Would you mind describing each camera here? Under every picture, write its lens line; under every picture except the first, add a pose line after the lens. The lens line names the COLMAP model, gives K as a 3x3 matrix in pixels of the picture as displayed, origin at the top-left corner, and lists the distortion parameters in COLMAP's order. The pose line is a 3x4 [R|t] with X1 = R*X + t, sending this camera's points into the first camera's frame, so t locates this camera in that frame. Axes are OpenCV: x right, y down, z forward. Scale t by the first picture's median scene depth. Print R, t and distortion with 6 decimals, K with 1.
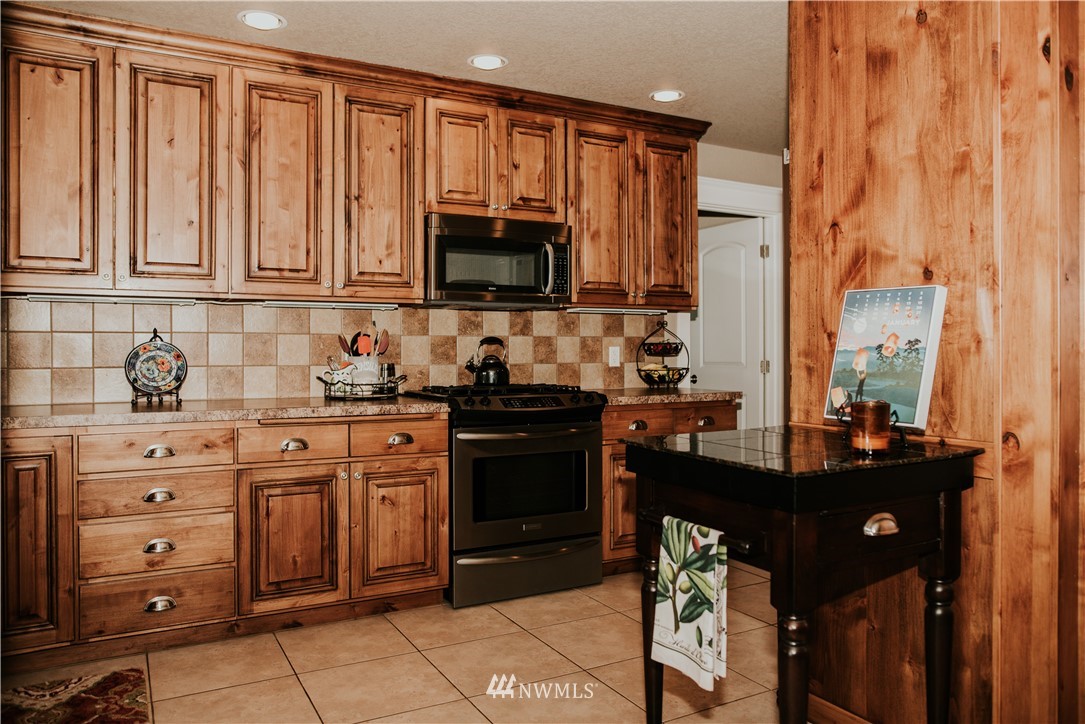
lens RADIAL K [[791.2, 0, 539.3], [0, 791.2, 357.0], [0, 0, 1]] dist [-0.046318, 0.047049]
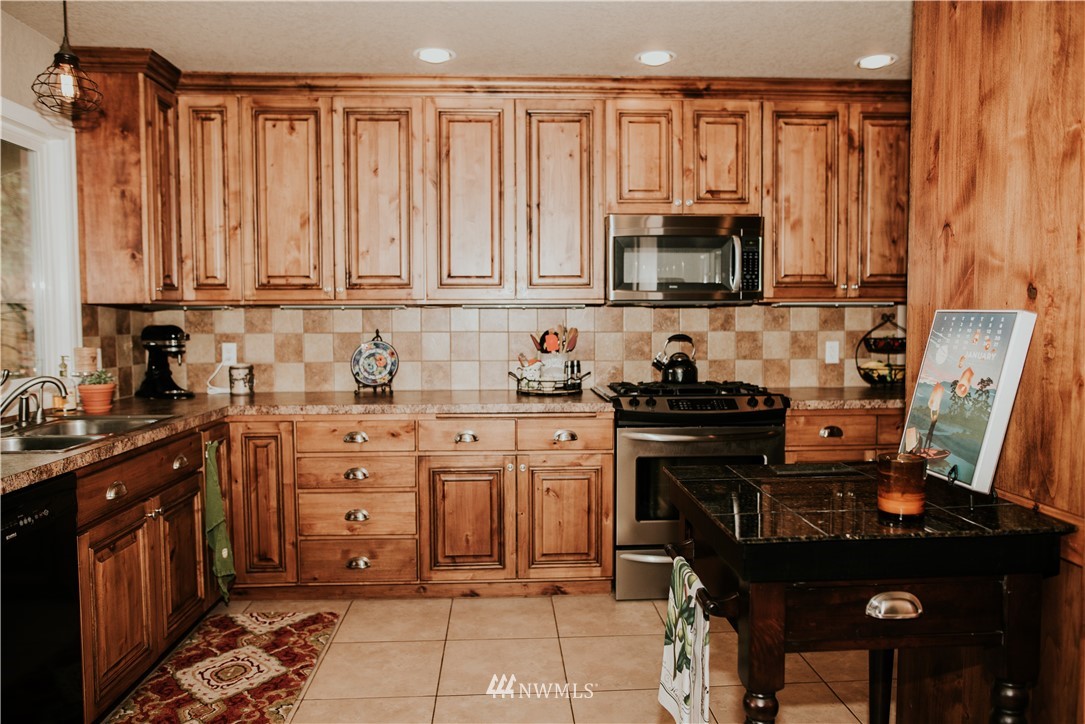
lens RADIAL K [[768.4, 0, 536.8], [0, 768.4, 367.4], [0, 0, 1]] dist [-0.051184, 0.048107]
pose [[0.900487, 0.024199, -0.434210, 0.239223], [0.000110, 0.998438, 0.055874, -0.045756], [0.434884, -0.050362, 0.899077, 0.066858]]
